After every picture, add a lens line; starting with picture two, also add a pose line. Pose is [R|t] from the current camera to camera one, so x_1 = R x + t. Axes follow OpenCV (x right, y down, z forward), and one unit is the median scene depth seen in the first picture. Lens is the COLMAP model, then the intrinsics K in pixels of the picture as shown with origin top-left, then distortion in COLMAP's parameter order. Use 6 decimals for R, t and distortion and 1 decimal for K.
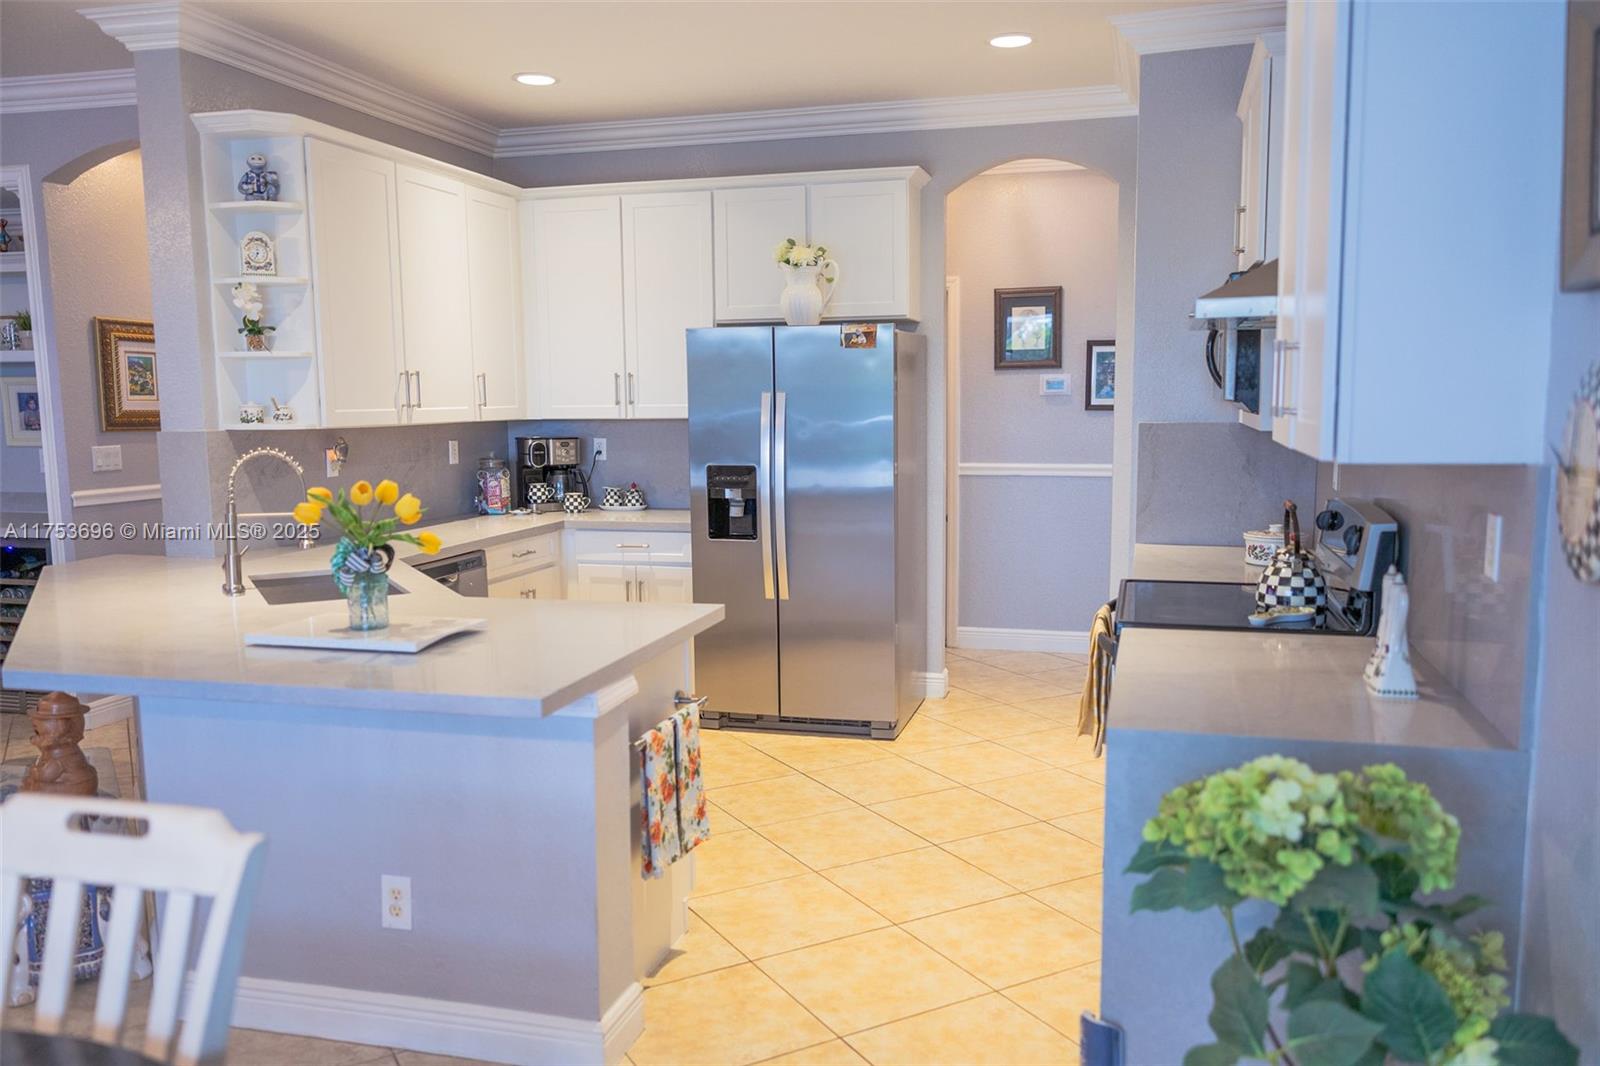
lens RADIAL K [[1241.6, 0, 802.6], [0, 1241.6, 541.7], [0, 0, 1]] dist [0.008360, 0.005403]
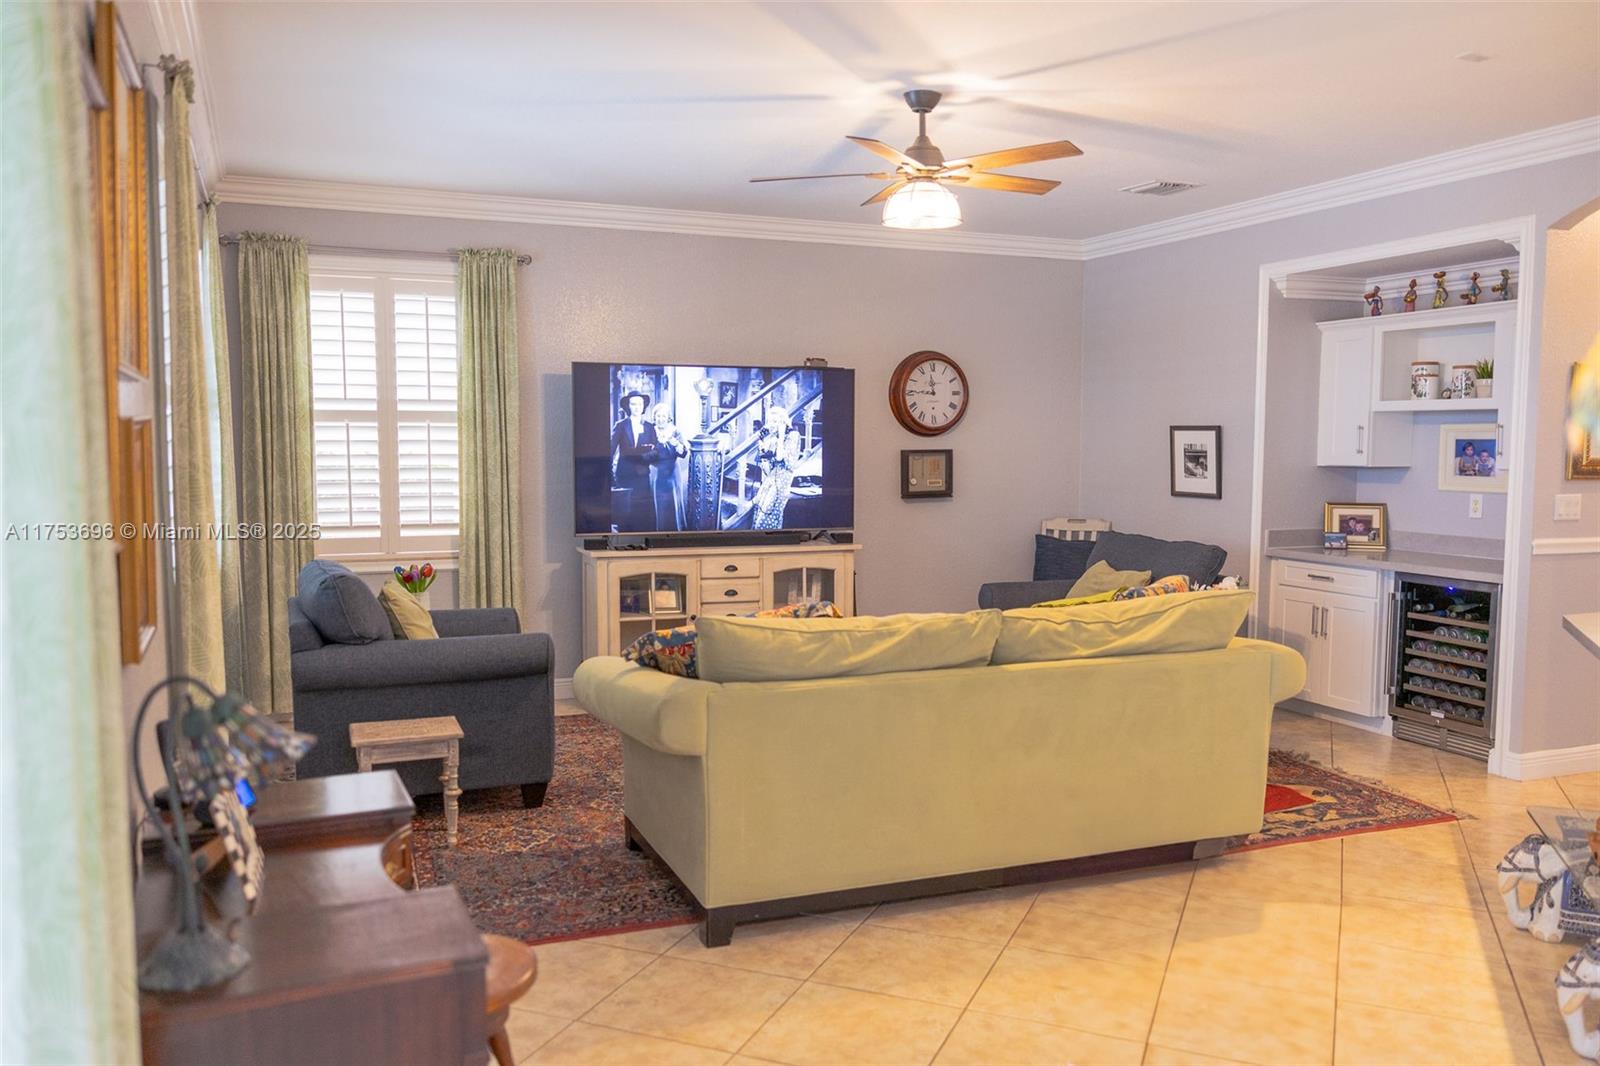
lens RADIAL K [[1241.6, 0, 802.6], [0, 1241.6, 541.7], [0, 0, 1]] dist [0.008360, 0.005403]
pose [[0.609597, 0.075425, -0.789115, -0.170645], [-0.104848, 0.994389, 0.014049, 0.009295], [0.785747, 0.074173, 0.614085, -0.064880]]
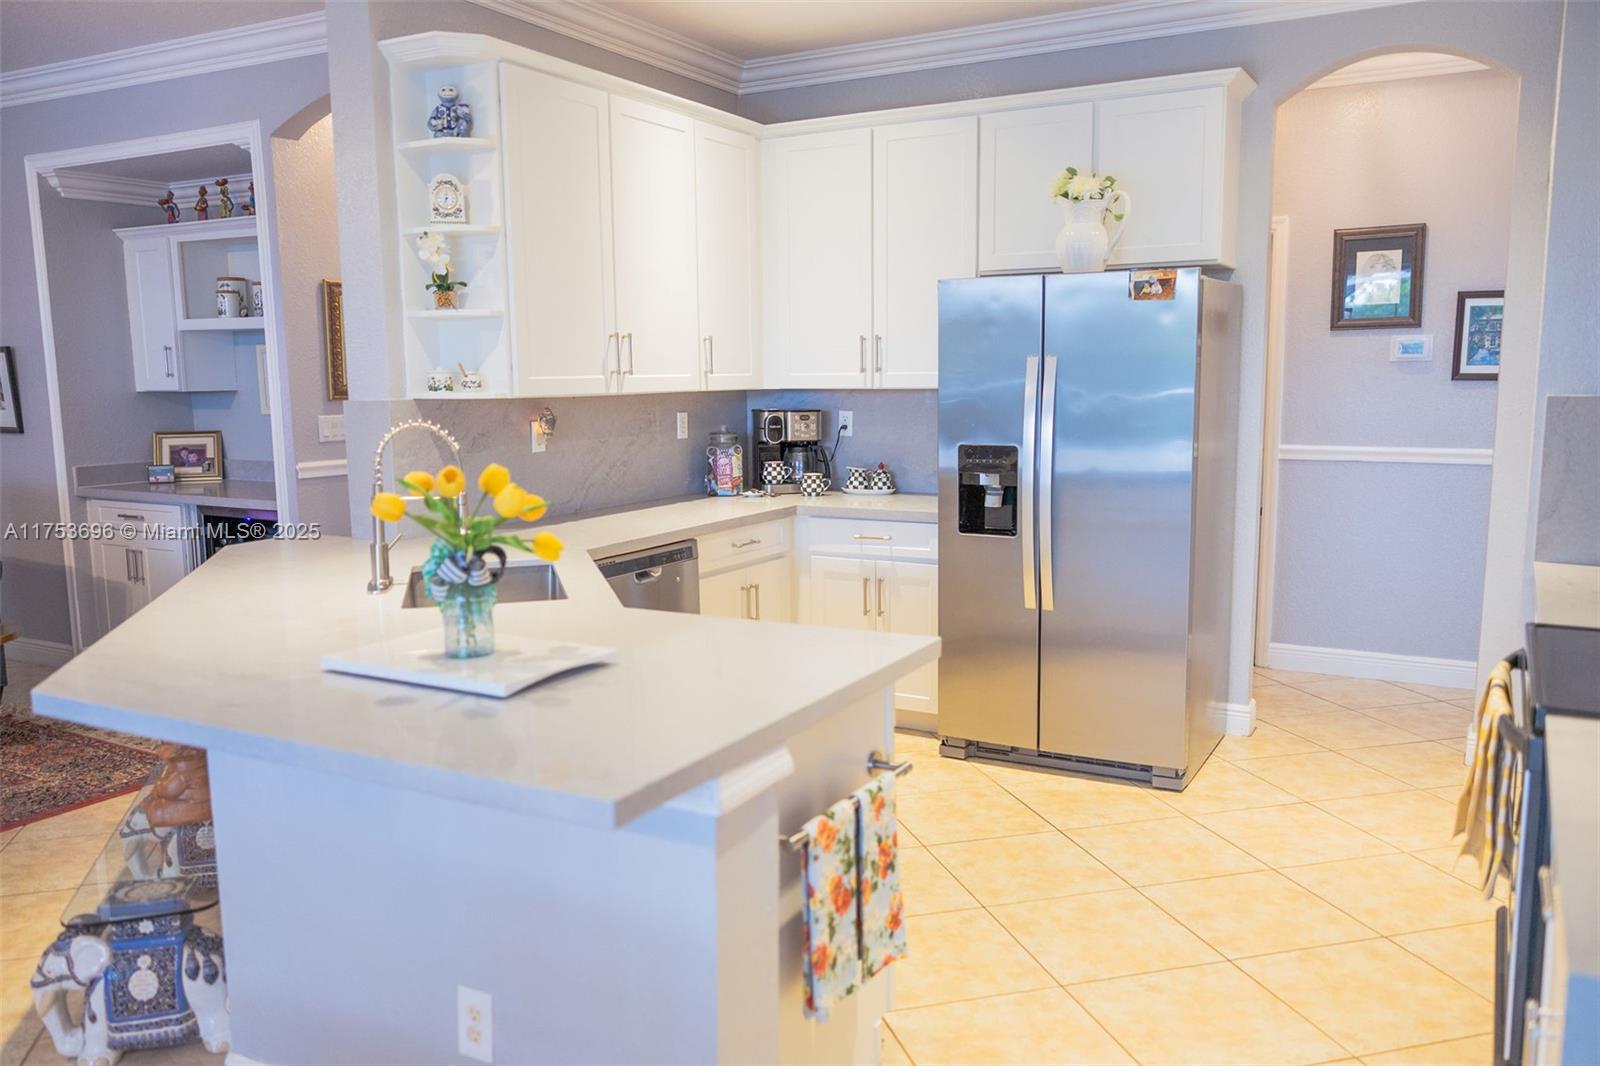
lens RADIAL K [[1252.9, 0, 803.5], [0, 1252.9, 545.7], [0, 0, 1]] dist [0.006124, 0.004813]
pose [[0.972493, 0.032983, -0.230586, 0.017898], [-0.027378, 0.999248, 0.027466, -0.014406], [0.231319, -0.020398, 0.972664, 0.160144]]
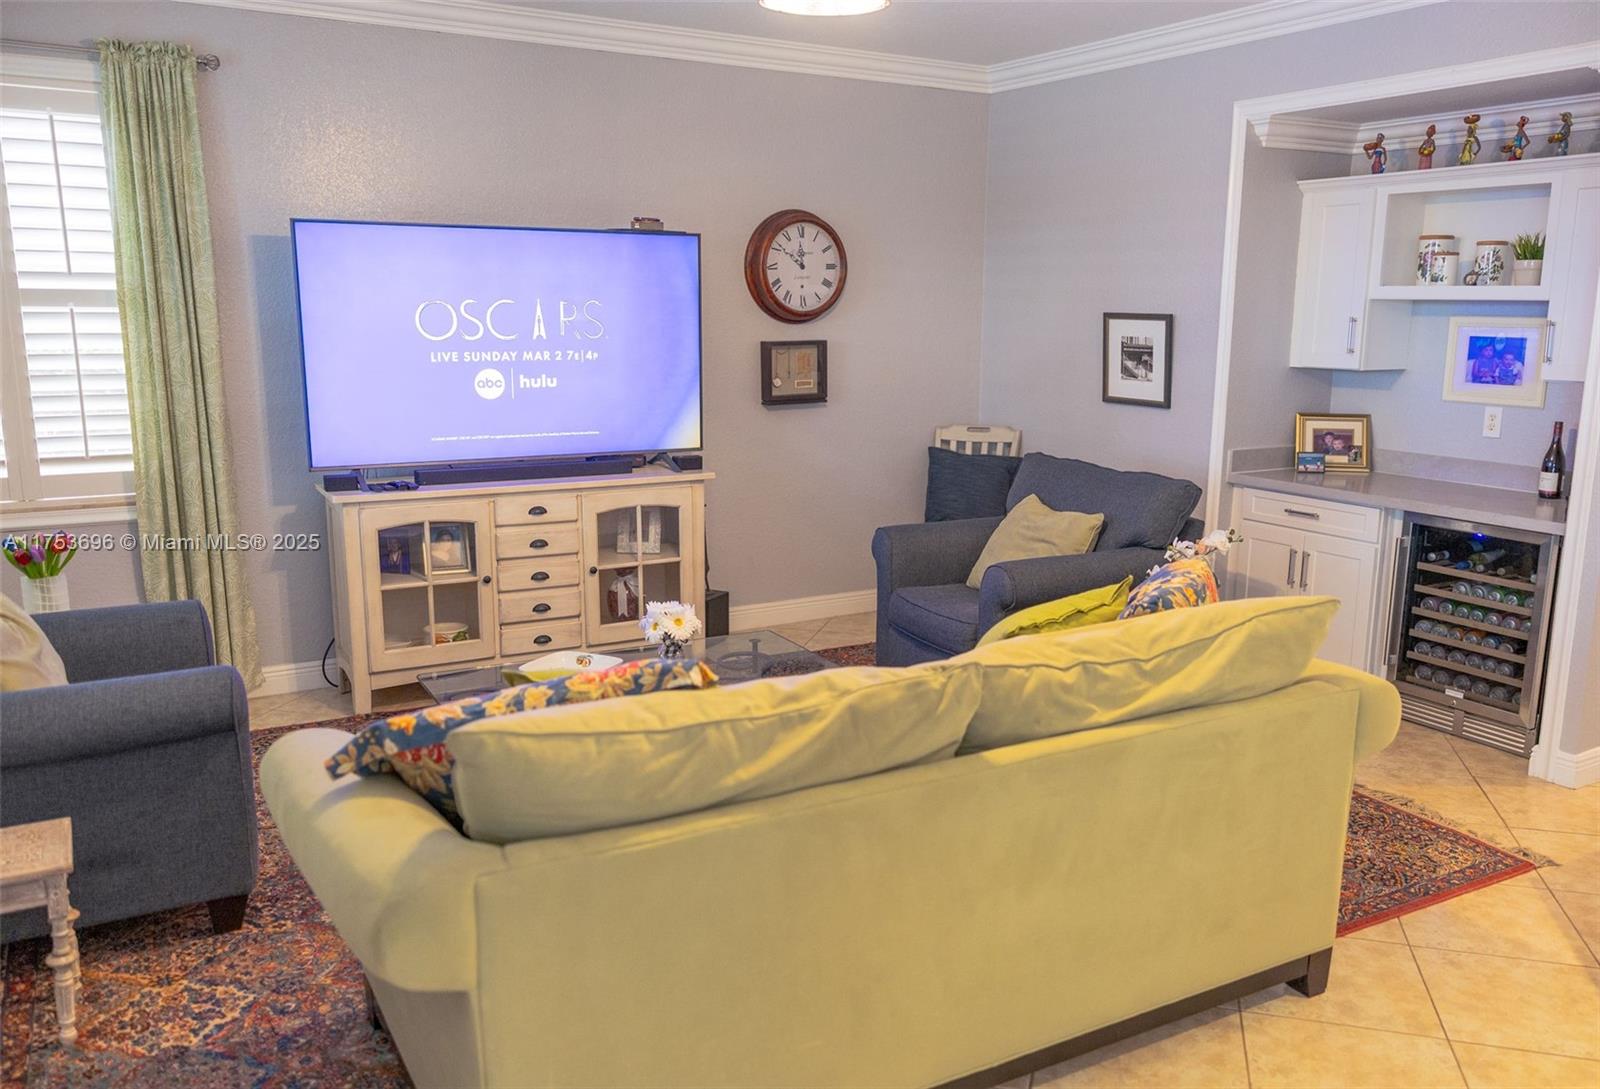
lens RADIAL K [[1285.8, 0, 824.3], [0, 1285.8, 560.2], [0, 0, 1]] dist [0.007621, 0.006374]
pose [[0.721894, 0.150899, -0.675351, -0.421938], [-0.098642, 0.988408, 0.115407, -0.037083], [0.684938, -0.016694, 0.728410, 0.117179]]
